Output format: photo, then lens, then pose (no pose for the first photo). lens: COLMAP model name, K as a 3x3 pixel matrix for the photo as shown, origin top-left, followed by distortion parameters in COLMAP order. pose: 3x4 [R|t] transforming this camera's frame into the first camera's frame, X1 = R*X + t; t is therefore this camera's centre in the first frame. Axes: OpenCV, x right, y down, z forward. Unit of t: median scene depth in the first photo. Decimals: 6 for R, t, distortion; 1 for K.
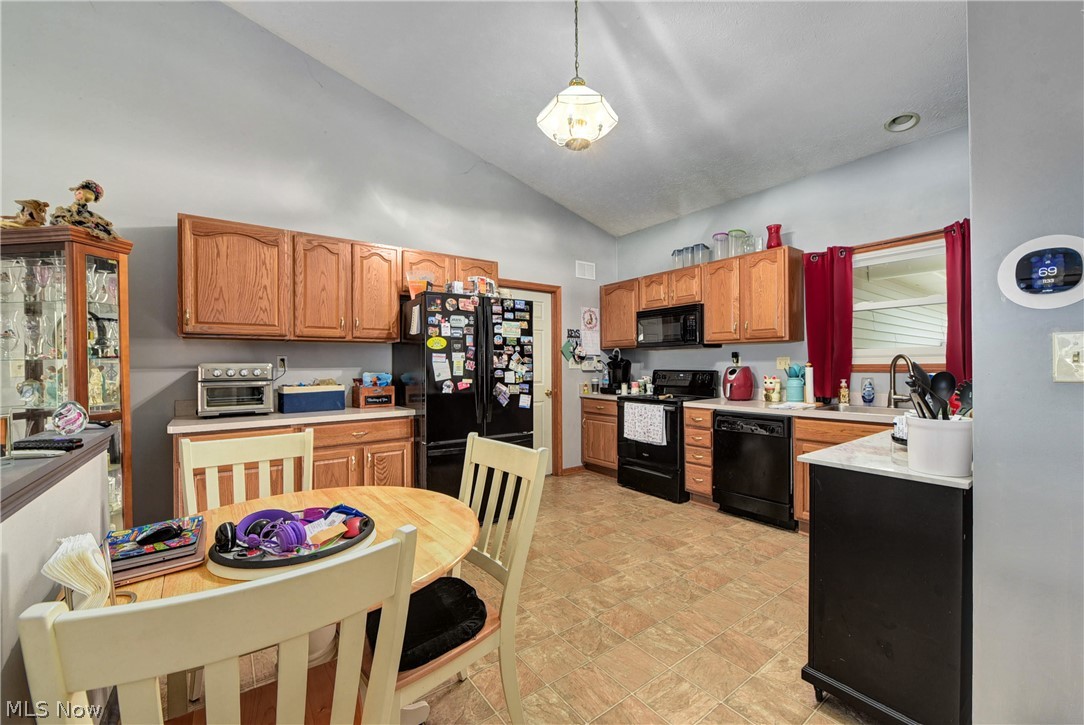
lens RADIAL K [[433.3, 0, 544.3], [0, 433.3, 365.8], [0, 0, 1]] dist [-0.009399, -0.000823]
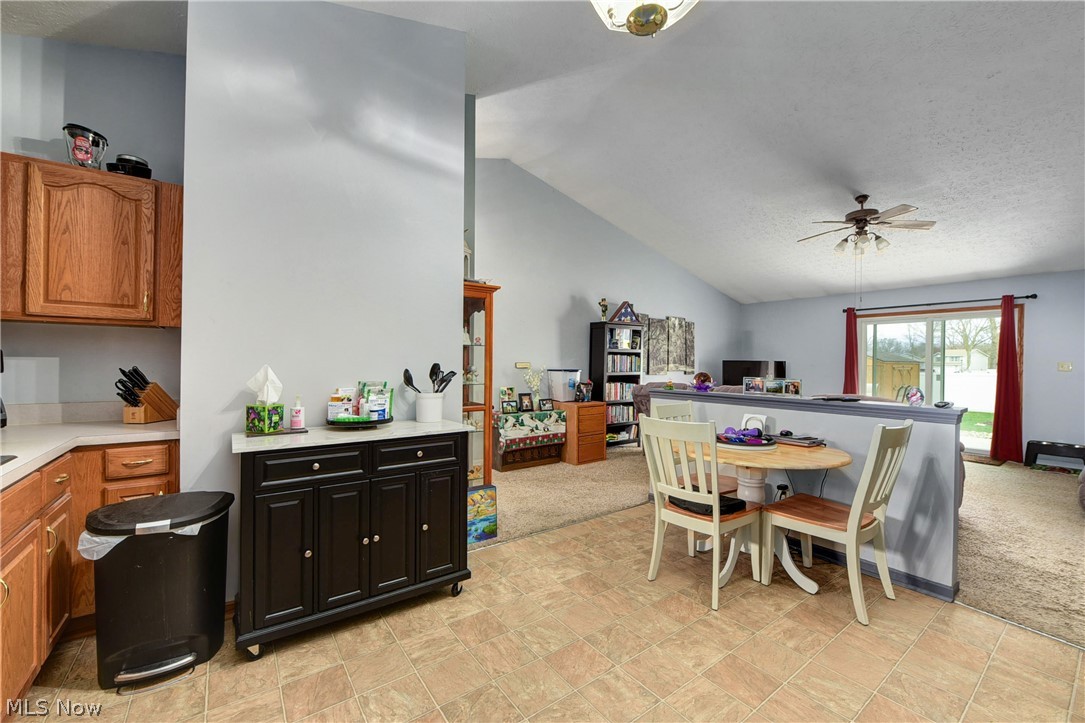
lens RADIAL K [[435.5, 0, 544.5], [0, 435.5, 363.1], [0, 0, 1]] dist [-0.007989, 0.000047]
pose [[-0.999954, -0.001905, 0.009362, 0.163231], [-0.001908, 0.999998, -0.000260, -0.004008], [-0.009362, -0.000278, -0.999956, 1.212908]]
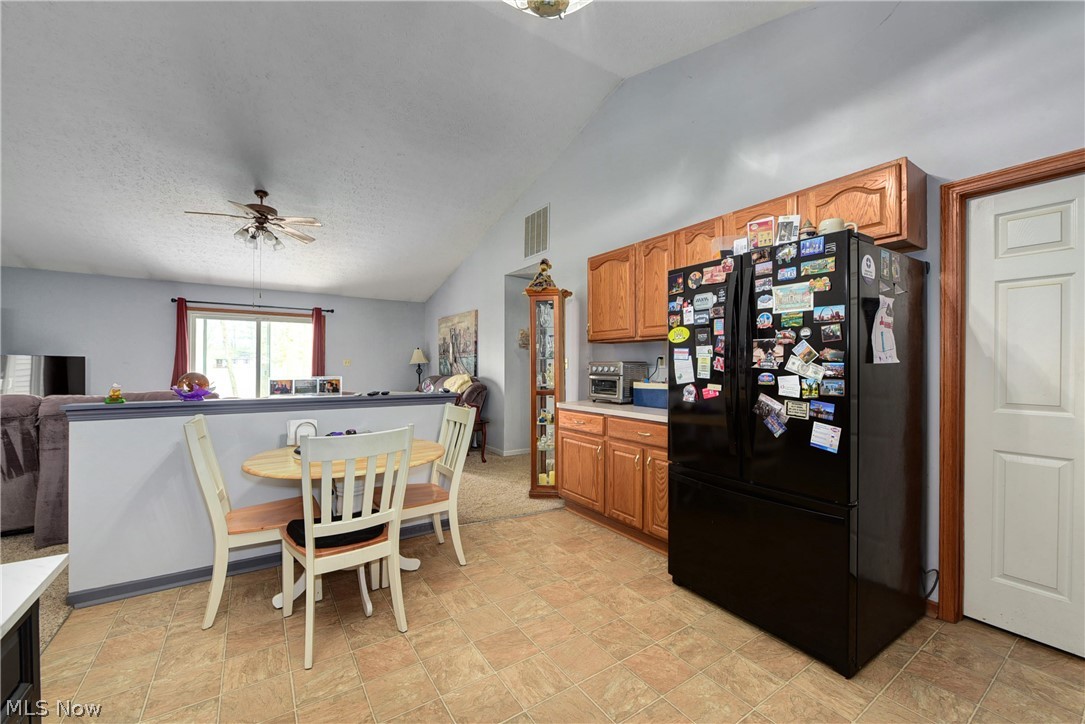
lens RADIAL K [[433.7, 0, 544.8], [0, 433.7, 365.3], [0, 0, 1]] dist [-0.009399, -0.000823]
pose [[-0.051753, 0.007255, -0.998634, 0.503747], [-0.004229, 0.999963, 0.007484, -0.003137], [0.998651, 0.004611, -0.051720, 0.759617]]
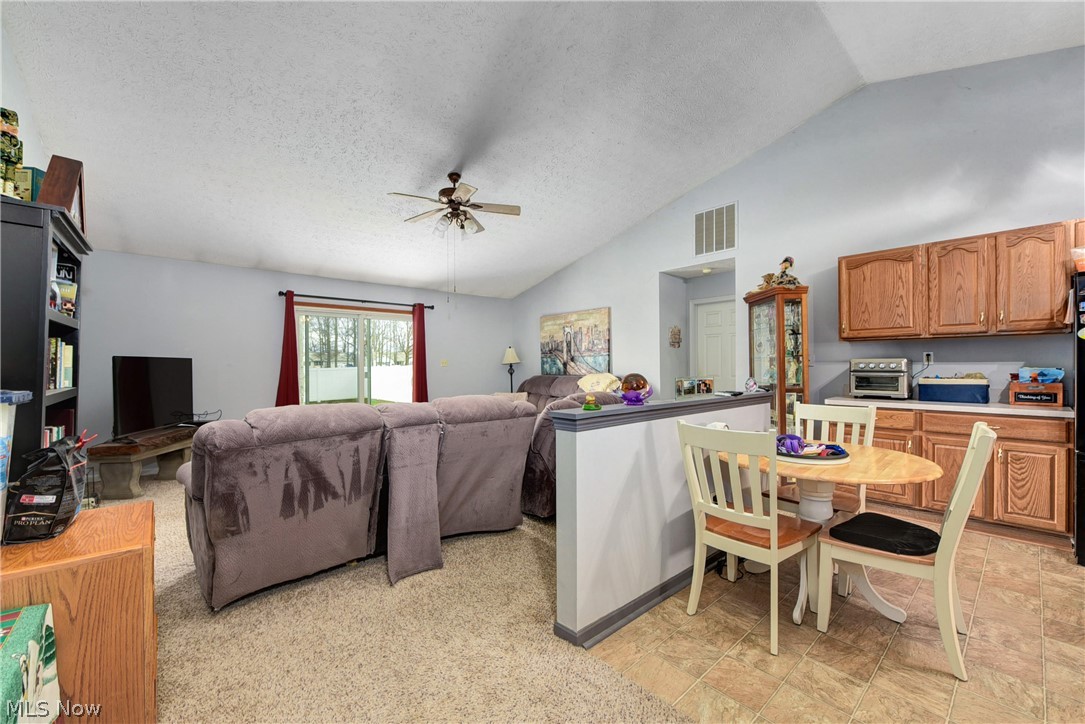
lens RADIAL K [[433.7, 0, 544.8], [0, 433.7, 365.3], [0, 0, 1]] dist [-0.009399, -0.000823]
pose [[0.079572, 0.009995, -0.996779, 0.448194], [0.004021, 0.999938, 0.010348, -0.002764], [0.996821, -0.004832, 0.079527, -0.103057]]
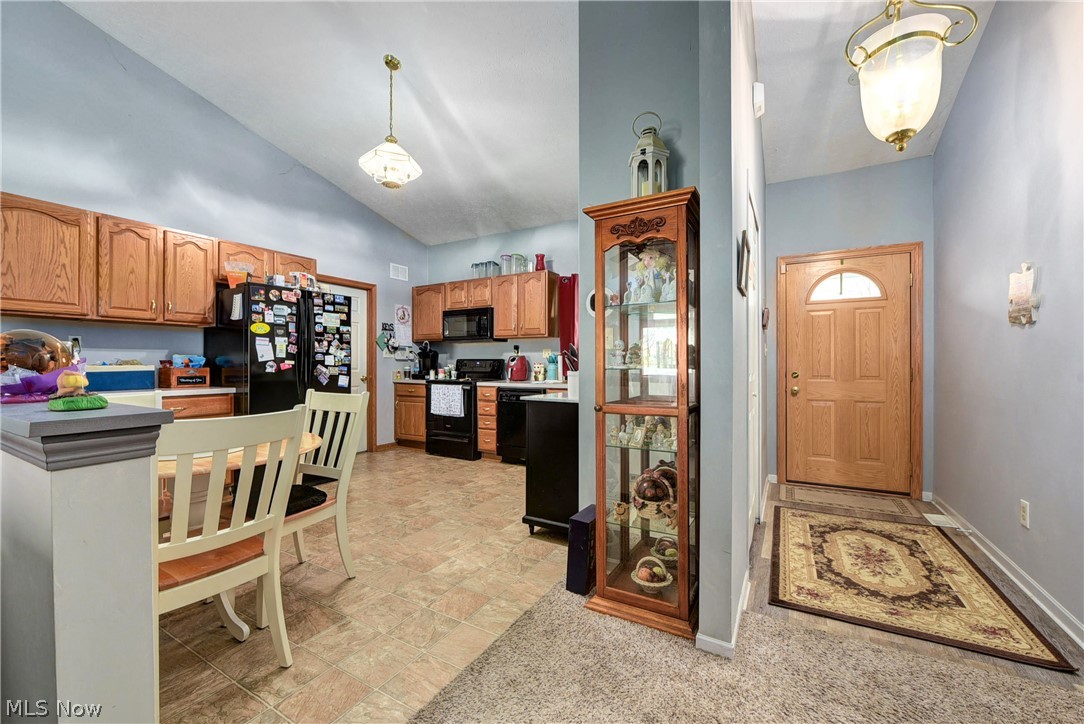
lens RADIAL K [[433.3, 0, 544.3], [0, 433.3, 365.3], [0, 0, 1]] dist [-0.009399, -0.000823]
pose [[0.915929, 0.005803, 0.401299, -0.017608], [-0.005533, 0.999983, -0.001831, 0.040762], [-0.401303, -0.000544, 0.915945, -0.322560]]
